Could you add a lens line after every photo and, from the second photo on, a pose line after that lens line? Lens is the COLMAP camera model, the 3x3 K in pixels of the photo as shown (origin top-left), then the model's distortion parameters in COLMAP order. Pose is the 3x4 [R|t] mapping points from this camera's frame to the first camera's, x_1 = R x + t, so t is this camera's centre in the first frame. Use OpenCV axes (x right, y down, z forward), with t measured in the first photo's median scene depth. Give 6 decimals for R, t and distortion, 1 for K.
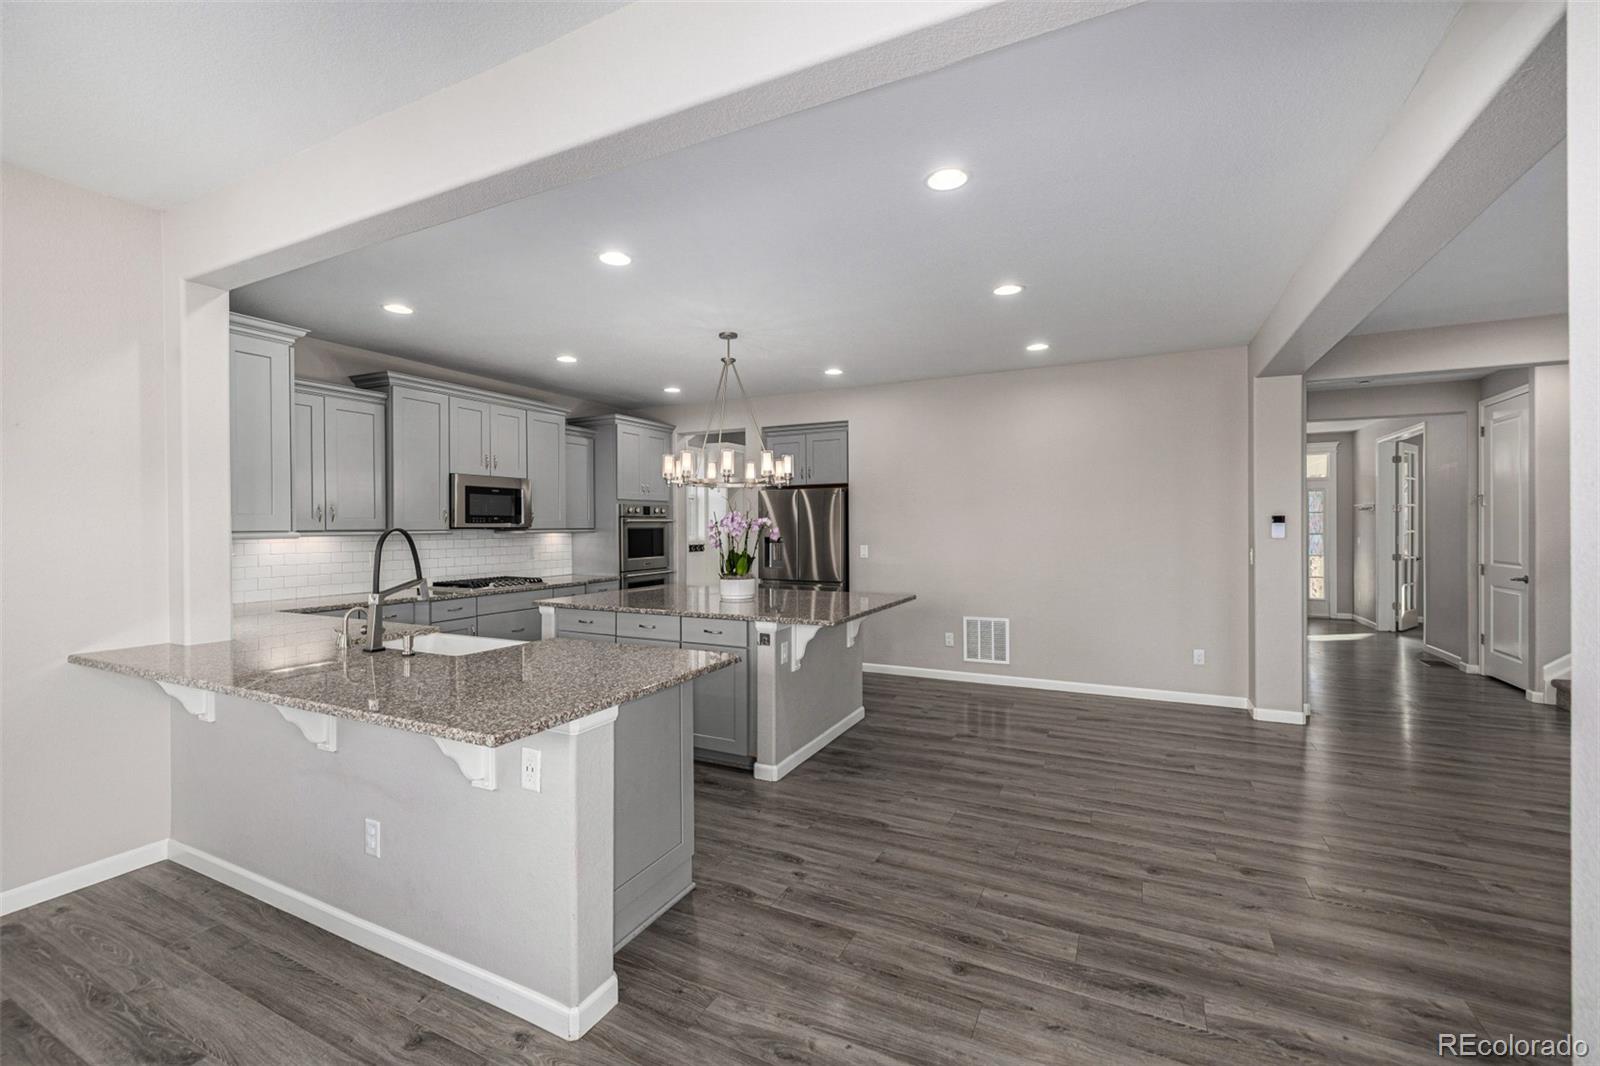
lens RADIAL K [[674.8, 0, 787.9], [0, 674.8, 531.6], [0, 0, 1]] dist [-0.002097, -0.000292]
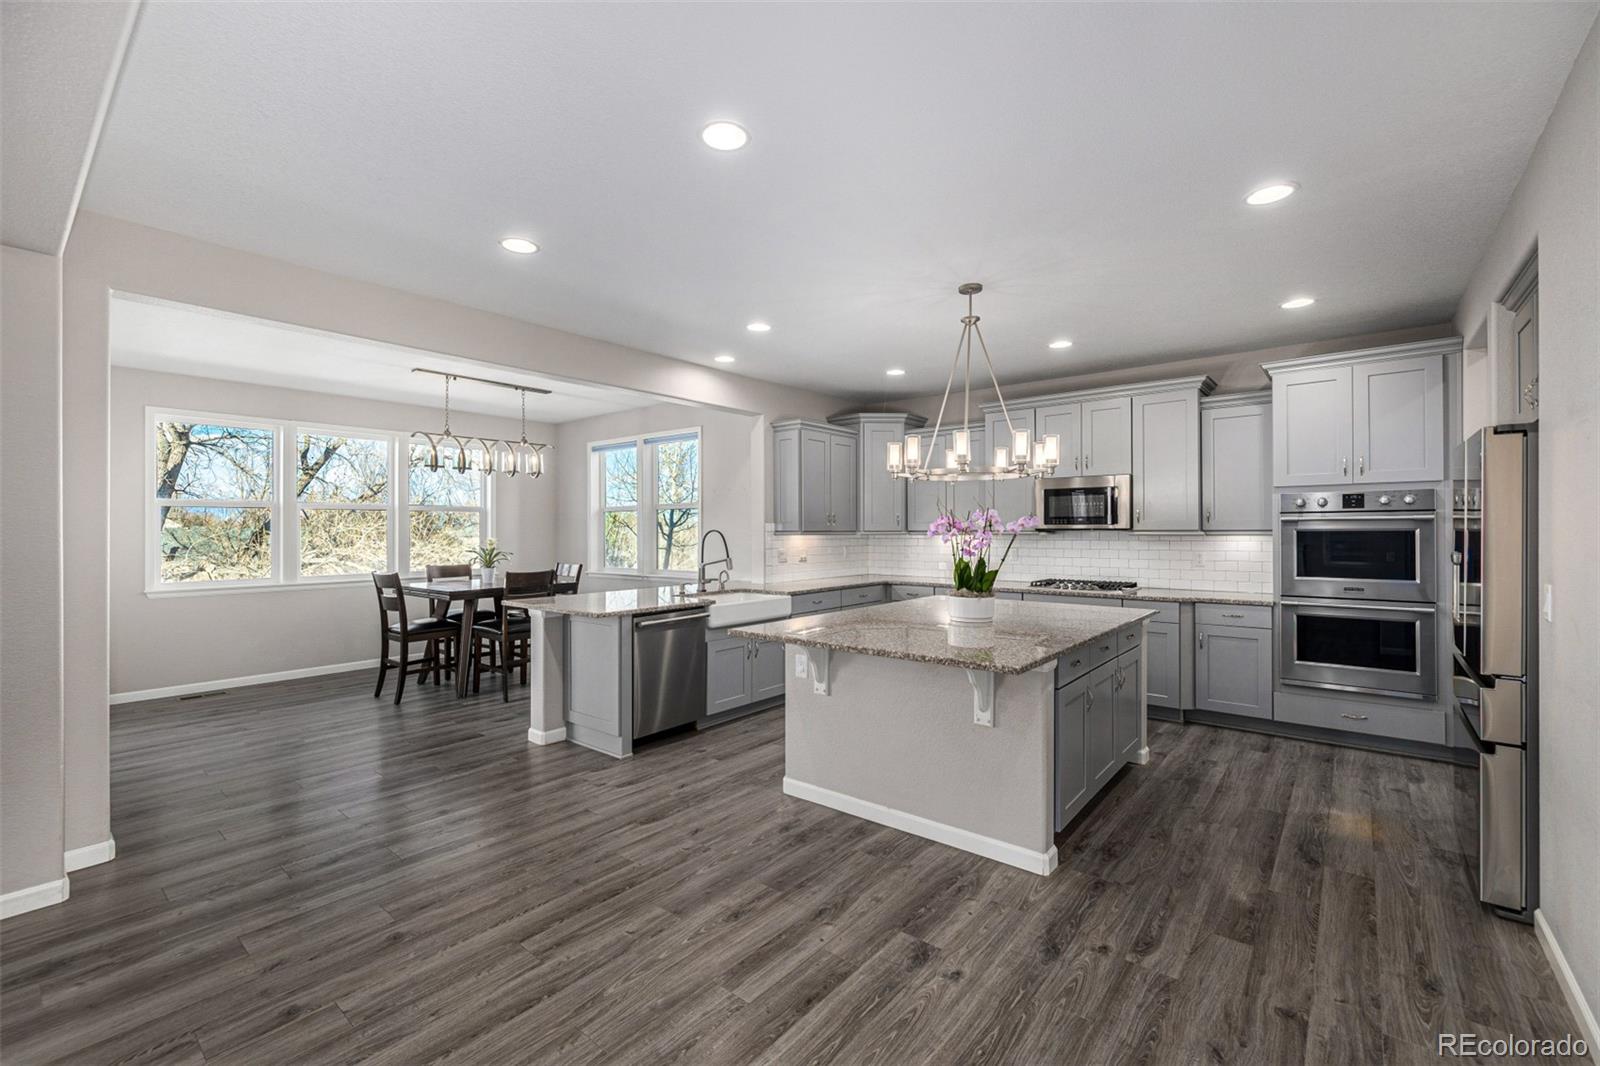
lens RADIAL K [[676.2, 0, 803.3], [0, 676.2, 526.7], [0, 0, 1]] dist [-0.000888, -0.000028]
pose [[-0.209941, 0.001778, -0.977712, 0.841761], [-0.002722, 0.999993, 0.002403, -0.014220], [0.977710, 0.003166, -0.209935, 1.115028]]
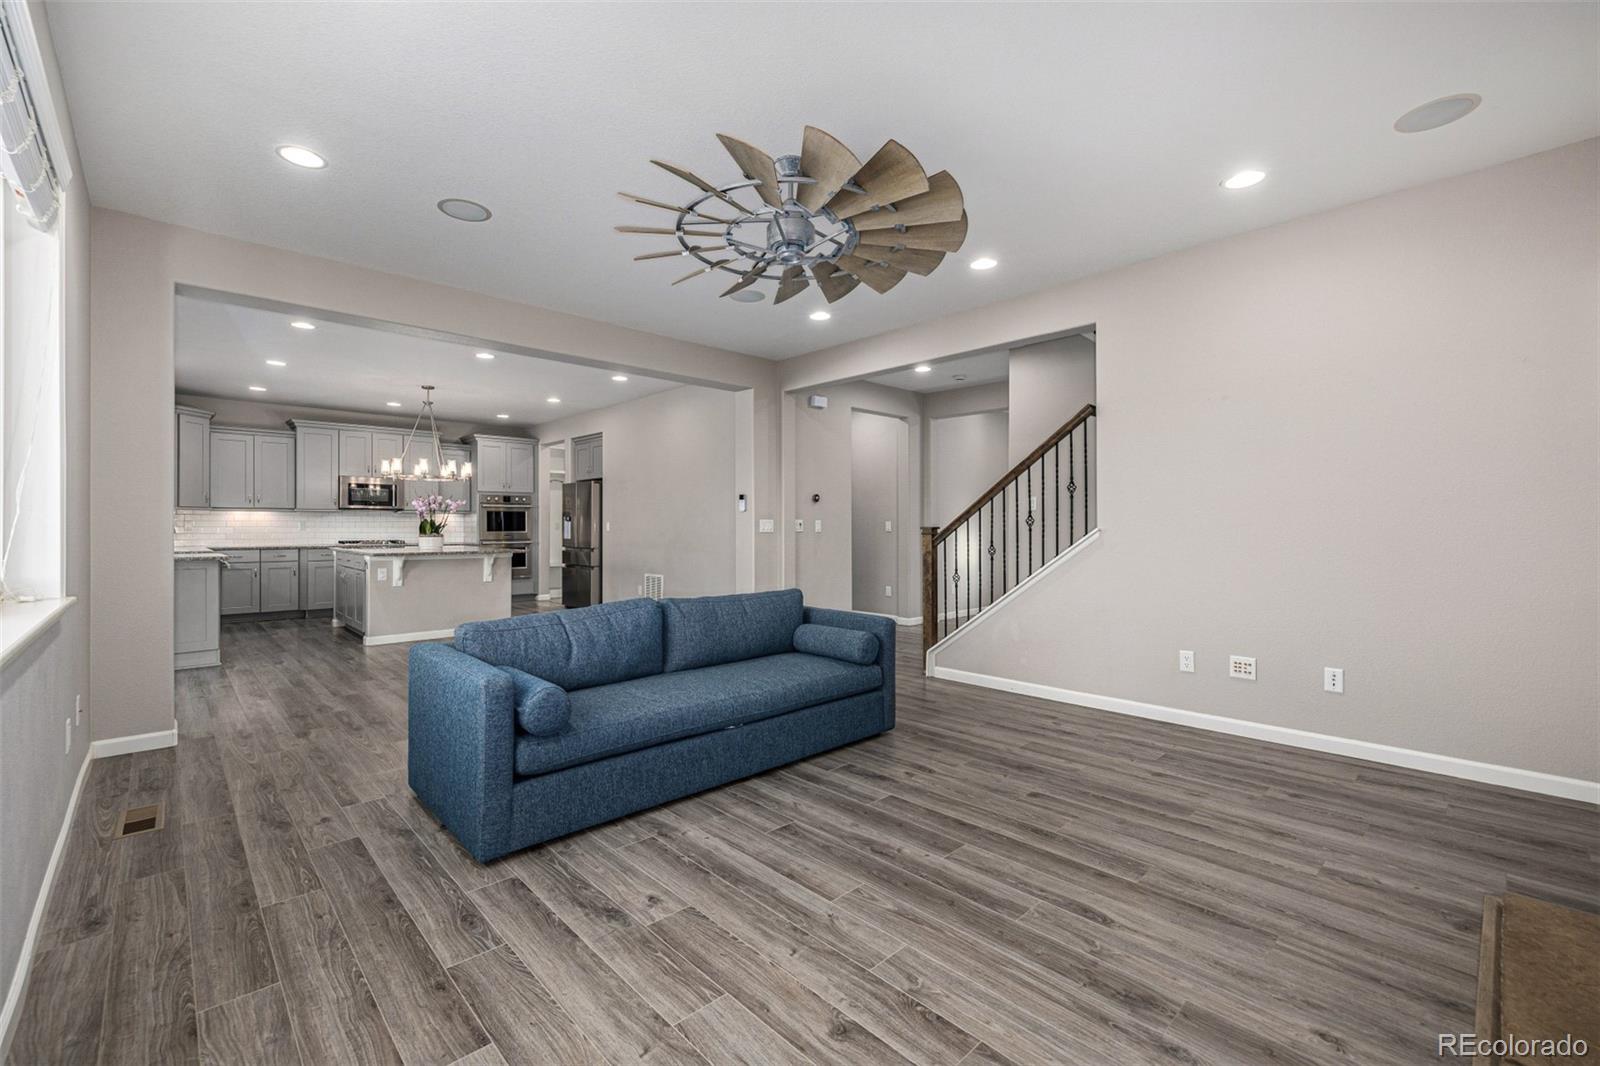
lens RADIAL K [[676.2, 0, 803.3], [0, 676.2, 526.7], [0, 0, 1]] dist [-0.000888, -0.000028]
pose [[0.948590, 0.002428, -0.316499, 1.483158], [-0.004403, 0.999975, -0.005524, 0.057747], [0.316477, 0.006633, 0.948577, -0.310374]]
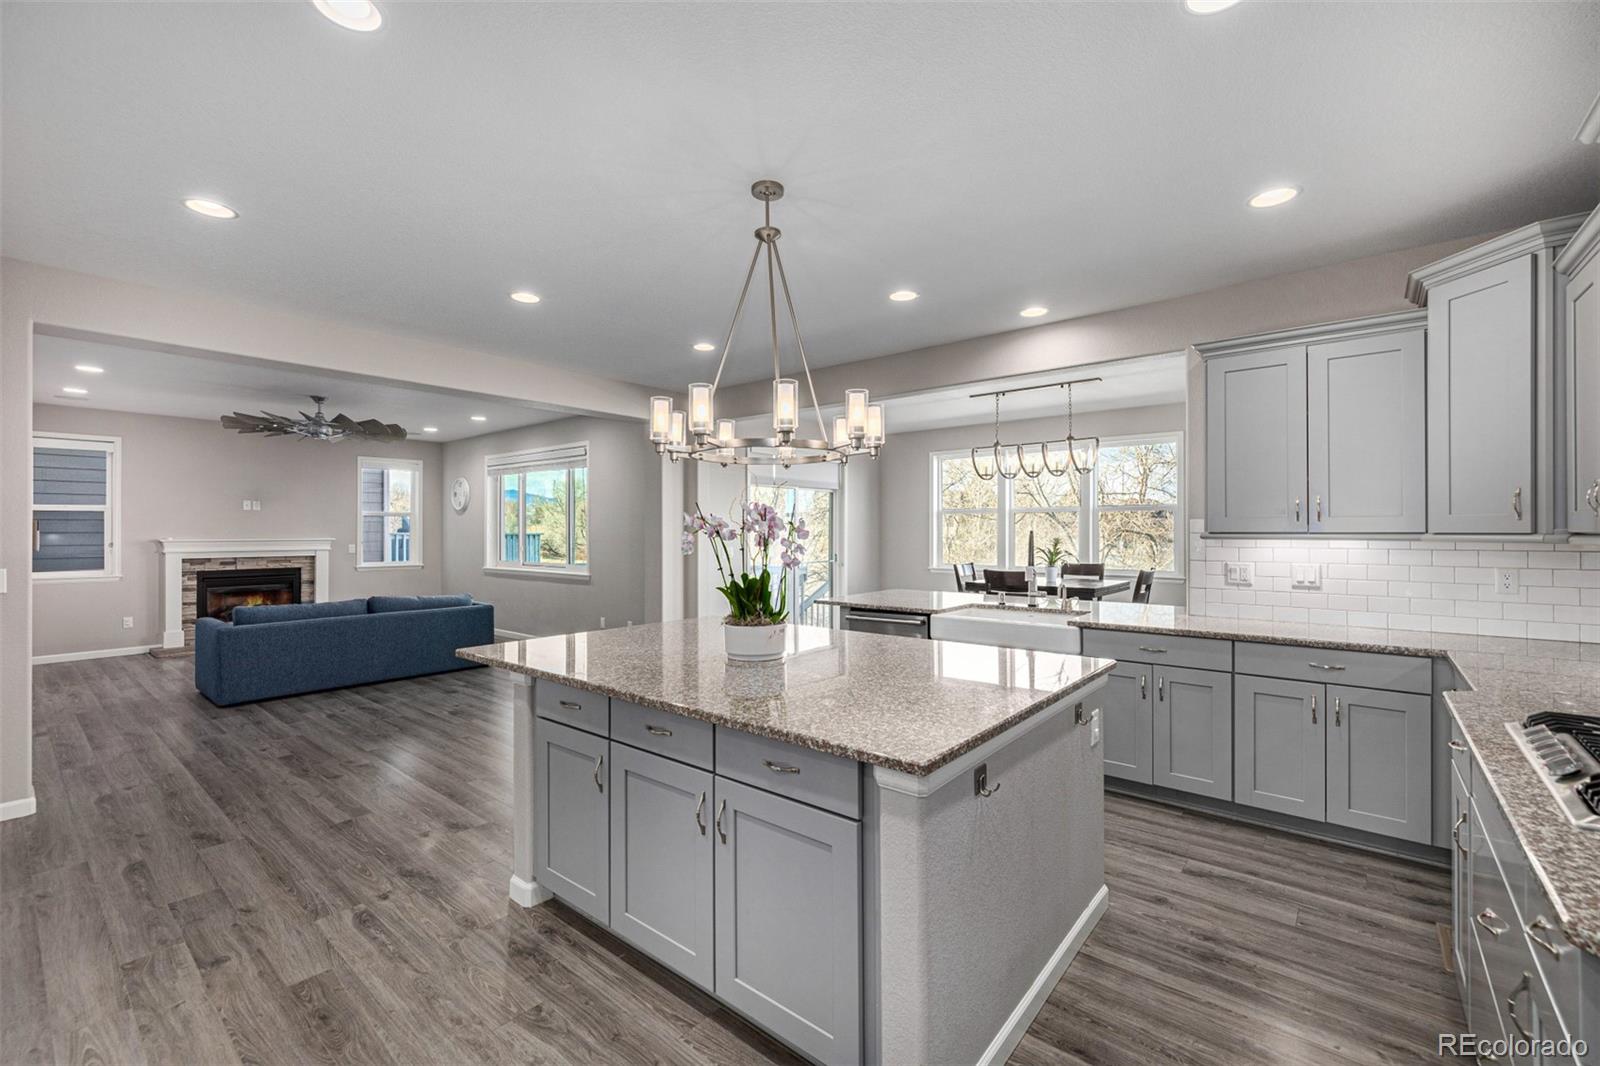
lens RADIAL K [[674.8, 0, 787.9], [0, 674.8, 531.6], [0, 0, 1]] dist [-0.002097, -0.000292]
pose [[-0.974310, 0.006607, 0.225113, -0.264377], [0.008410, 0.999940, 0.007055, -0.013329], [-0.225052, 0.008767, -0.974307, 1.769383]]
